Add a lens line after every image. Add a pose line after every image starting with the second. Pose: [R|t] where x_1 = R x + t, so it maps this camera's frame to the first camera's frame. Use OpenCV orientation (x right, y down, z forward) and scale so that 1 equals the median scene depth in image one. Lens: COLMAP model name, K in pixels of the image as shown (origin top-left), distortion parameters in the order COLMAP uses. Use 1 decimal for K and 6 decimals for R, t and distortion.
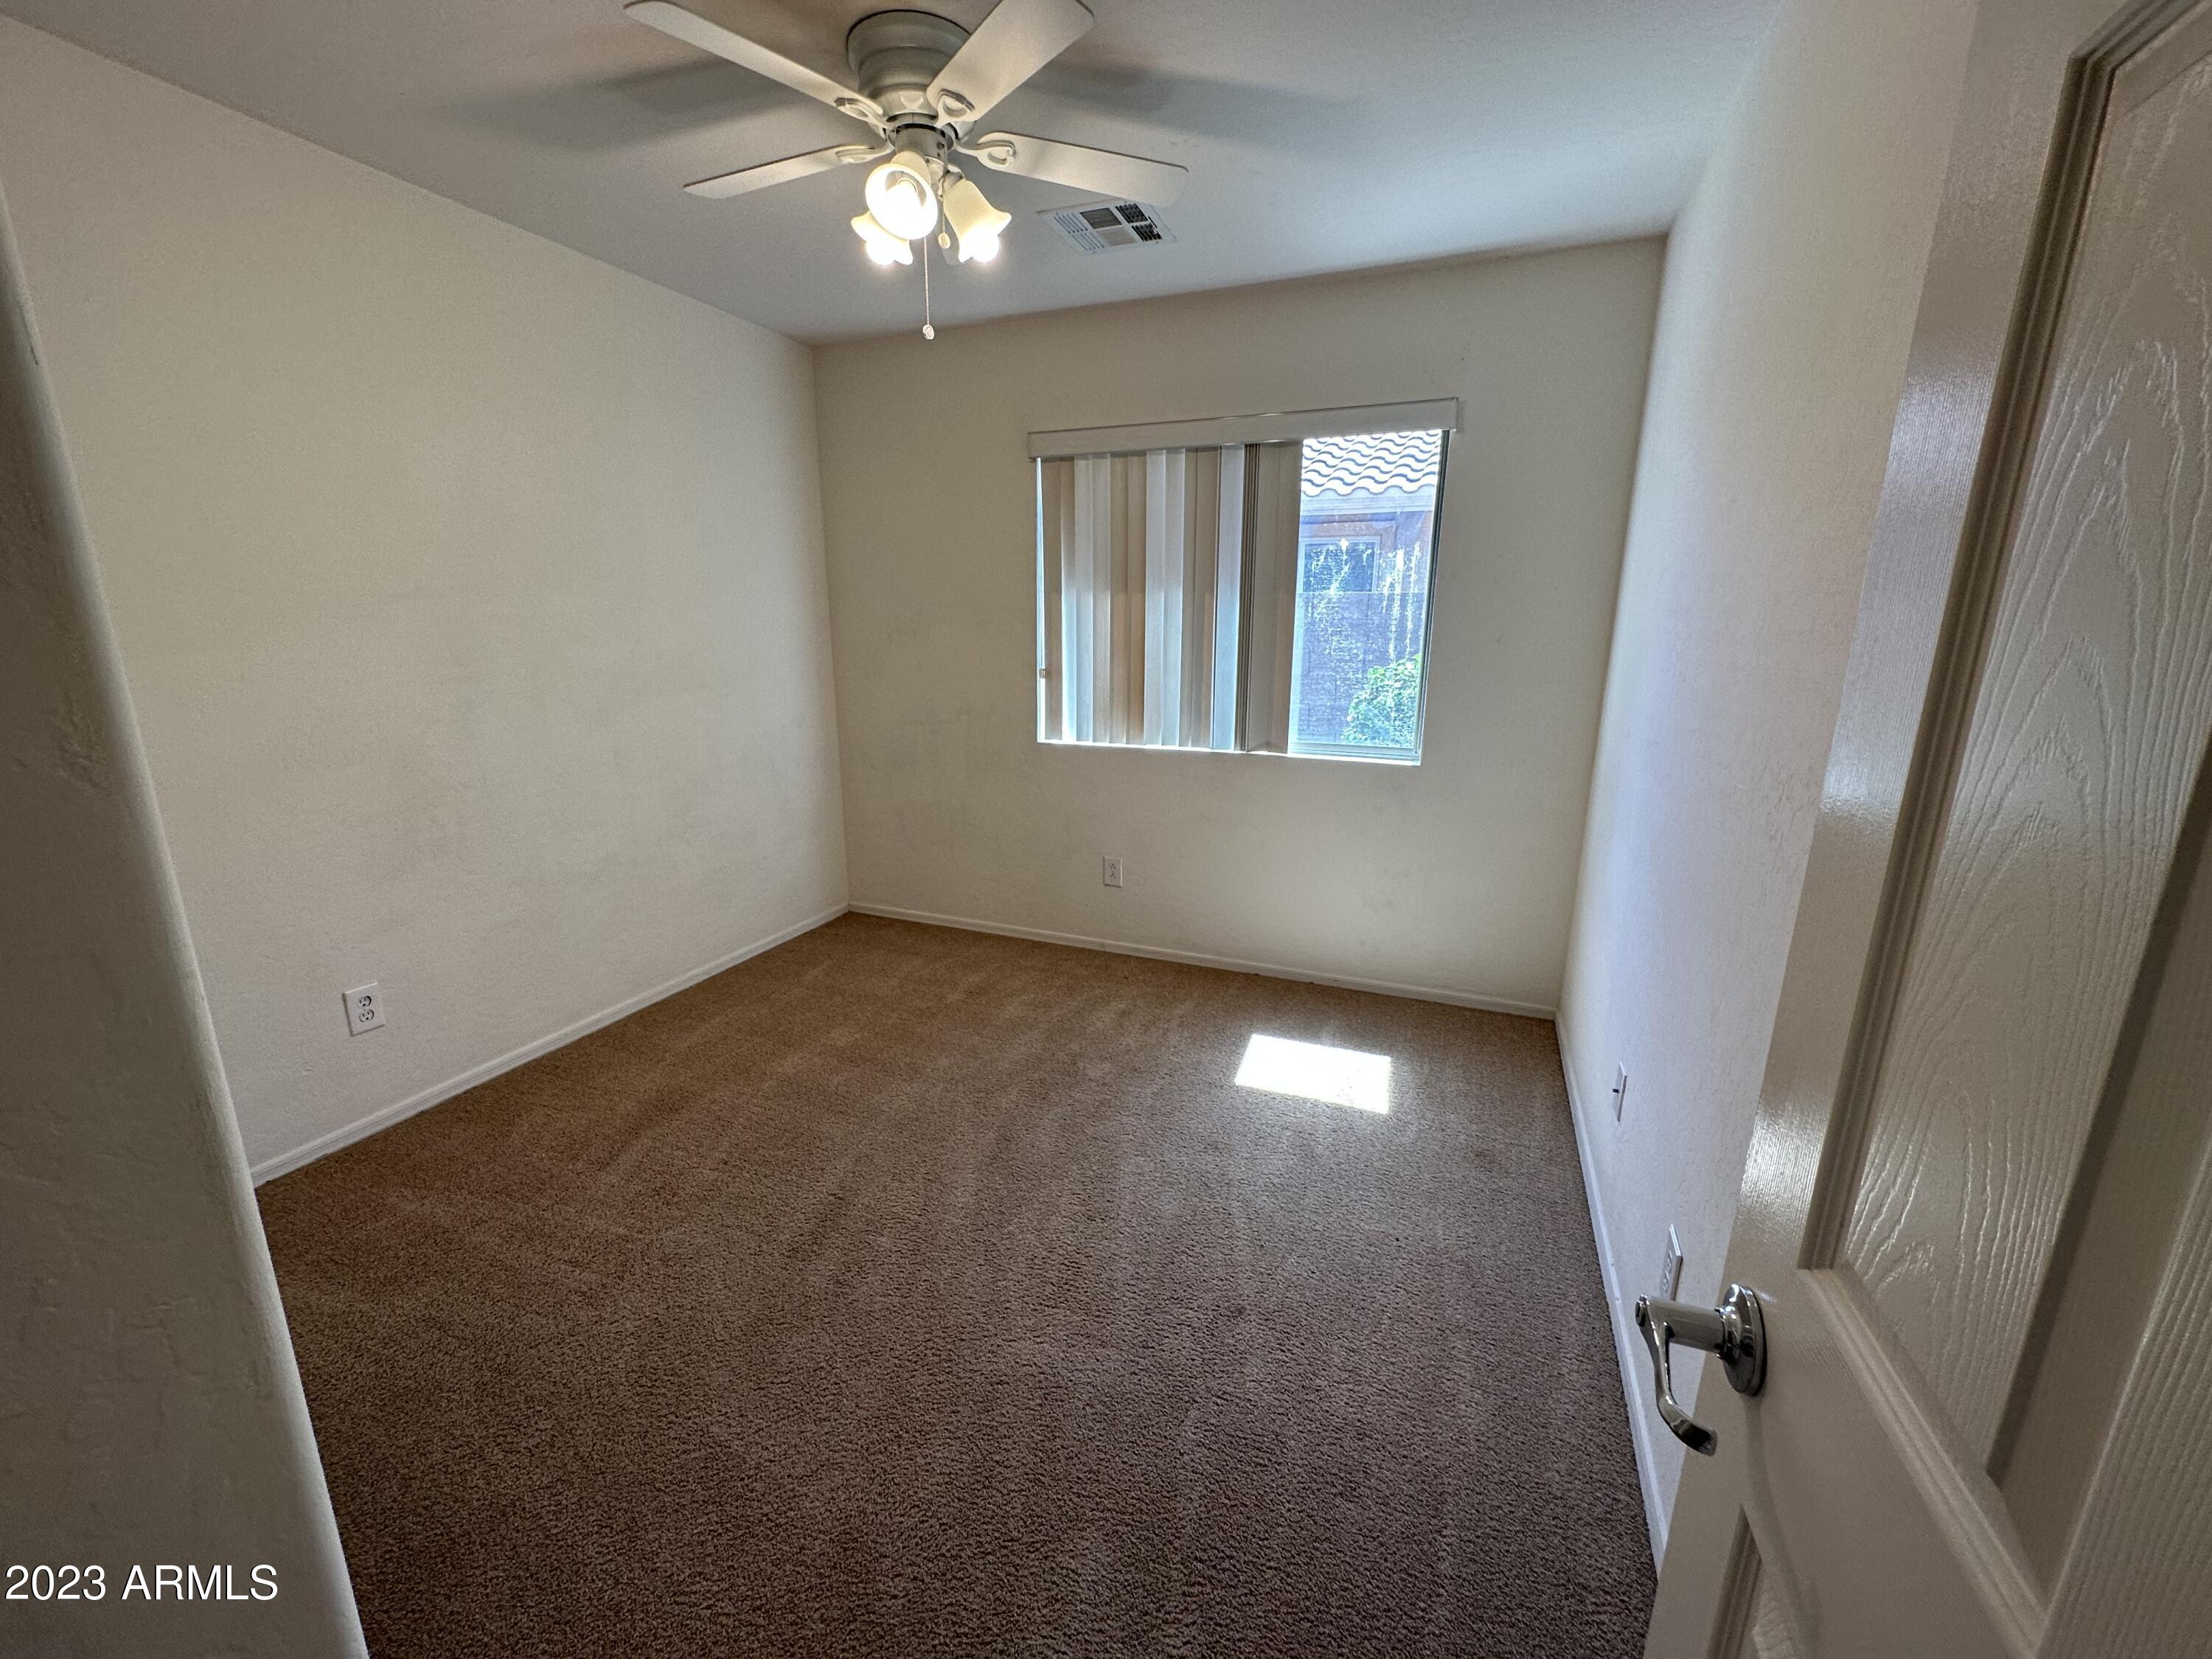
lens RADIAL K [[877.1, 0, 1106.3], [0, 877.1, 837.0], [0, 0, 1]] dist [-0.001891, -0.000481]
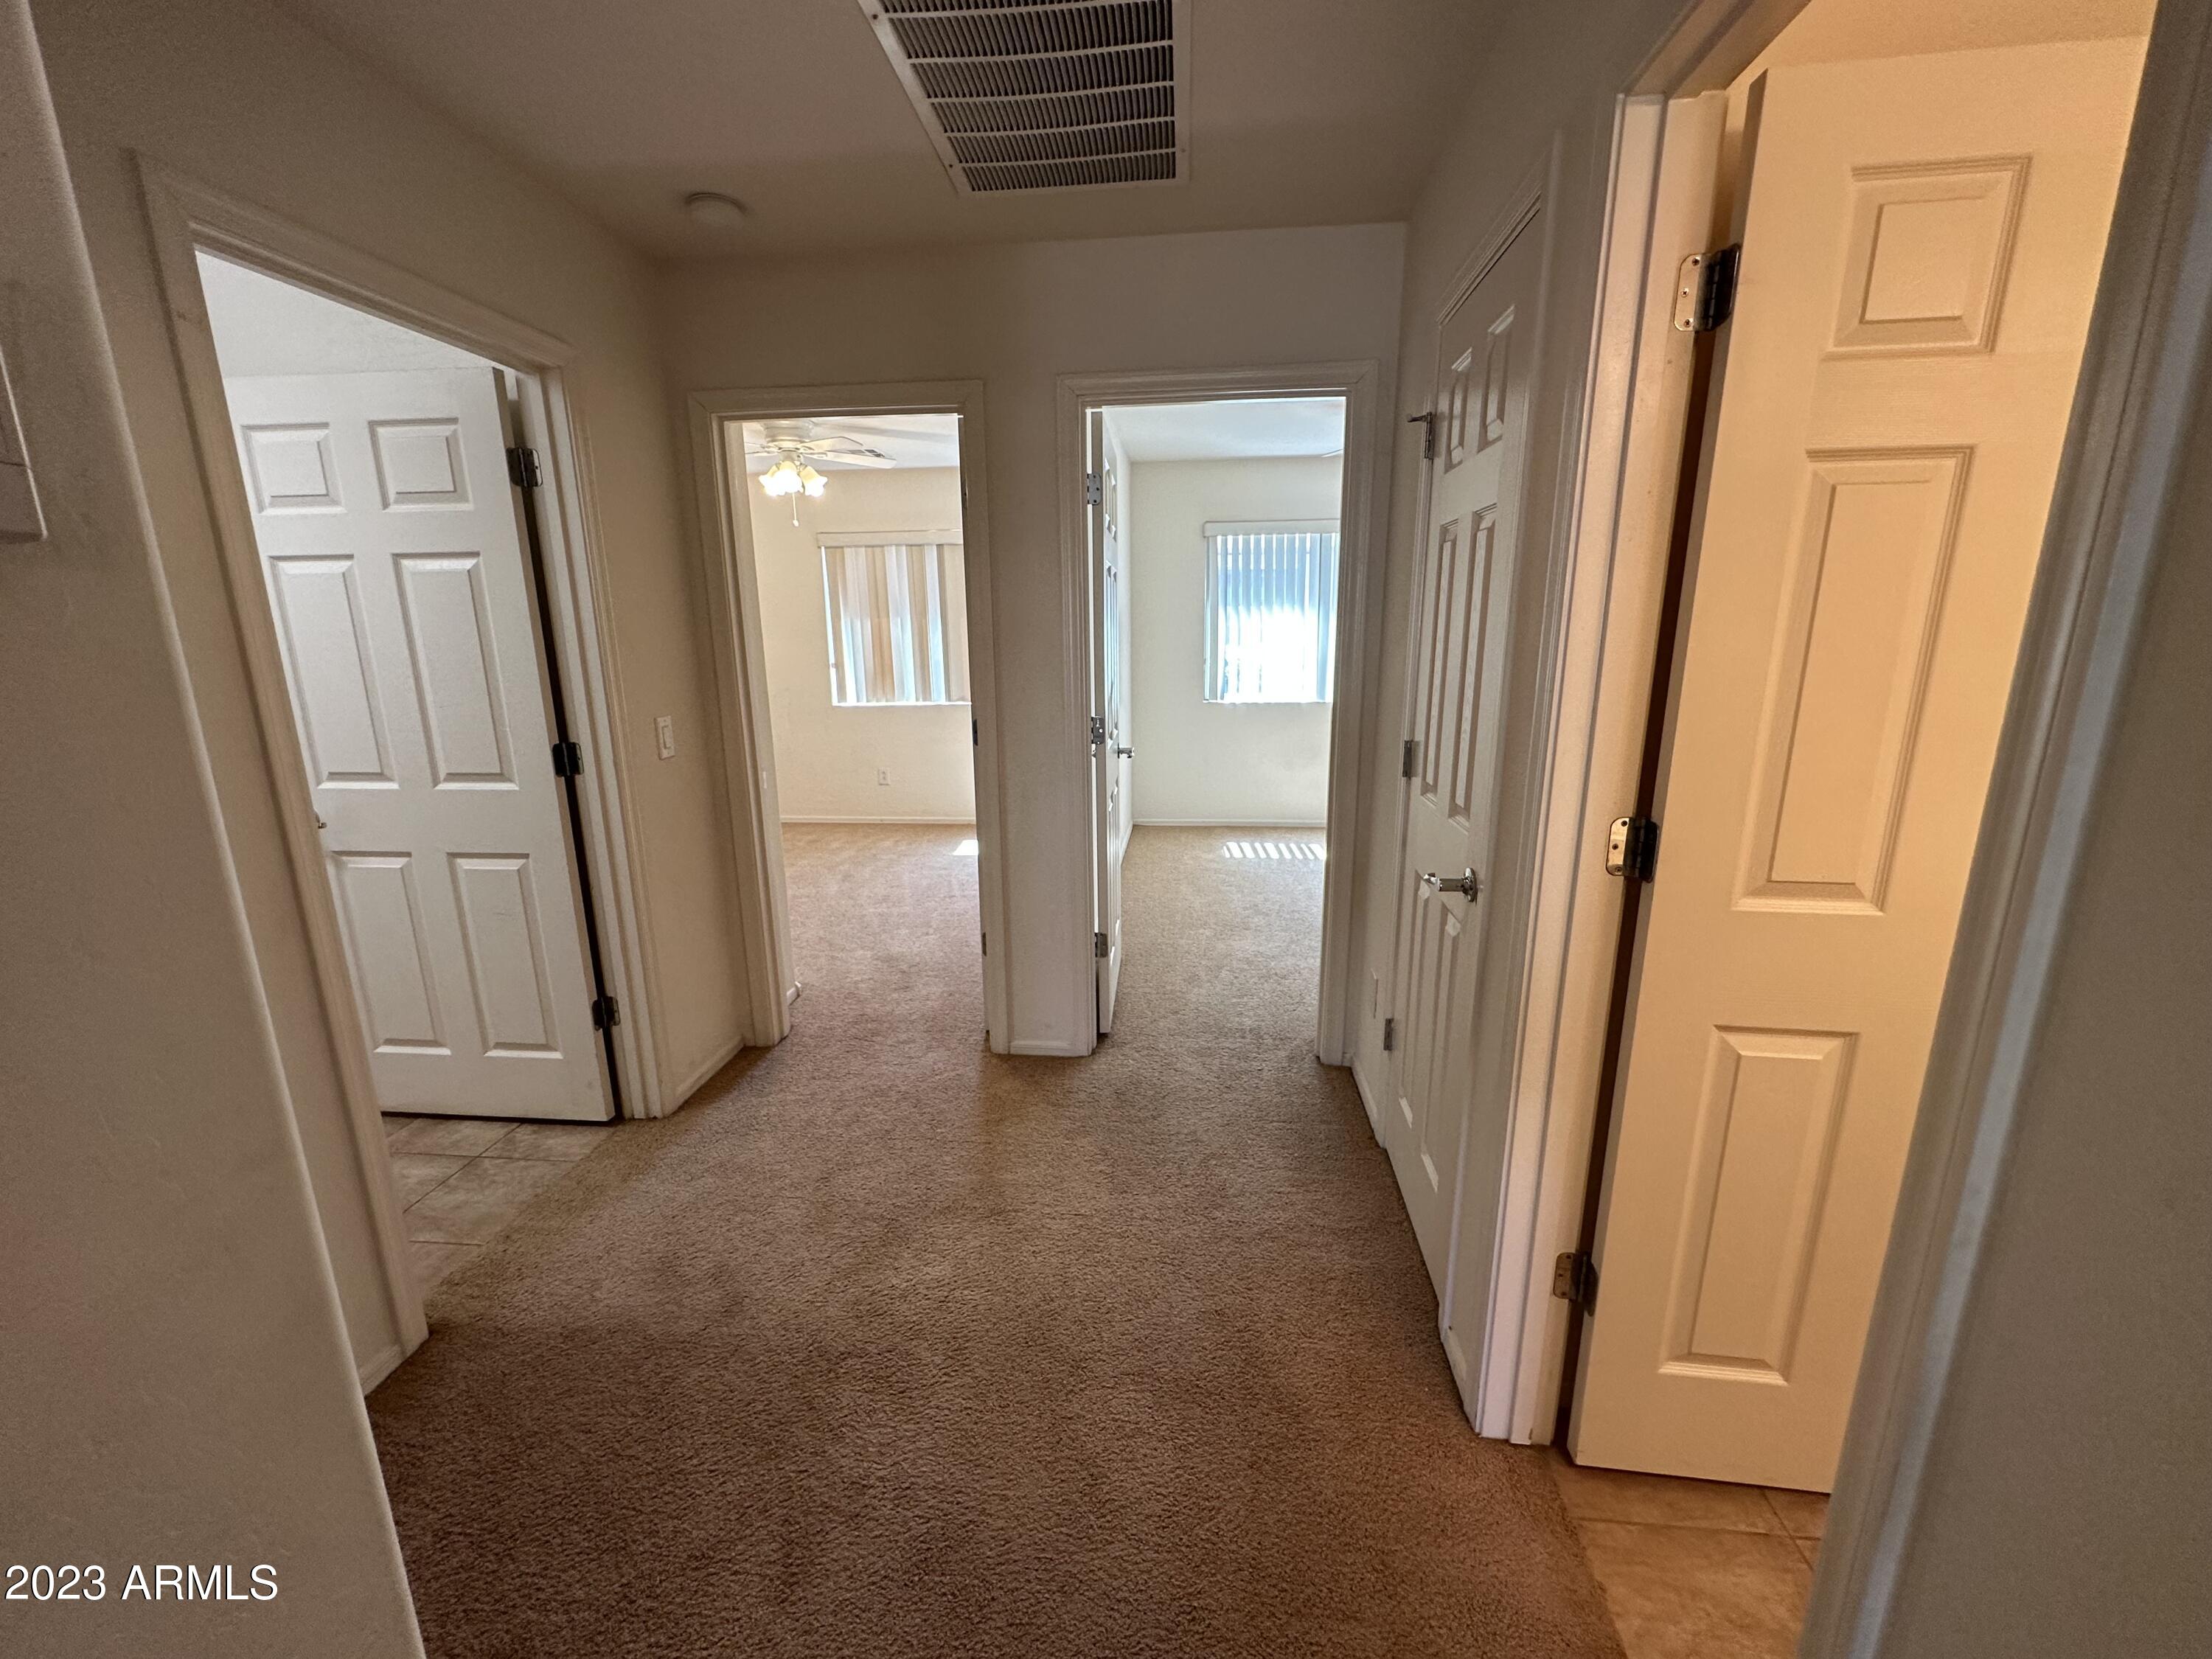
lens RADIAL K [[877.1, 0, 1104.0], [0, 877.1, 842.6], [0, 0, 1]] dist [-0.001891, -0.000481]
pose [[0.959047, -0.083151, 0.270769, -0.062061], [0.085064, 0.996364, 0.004685, 0.220862], [-0.270174, 0.018540, 0.962633, -0.900543]]
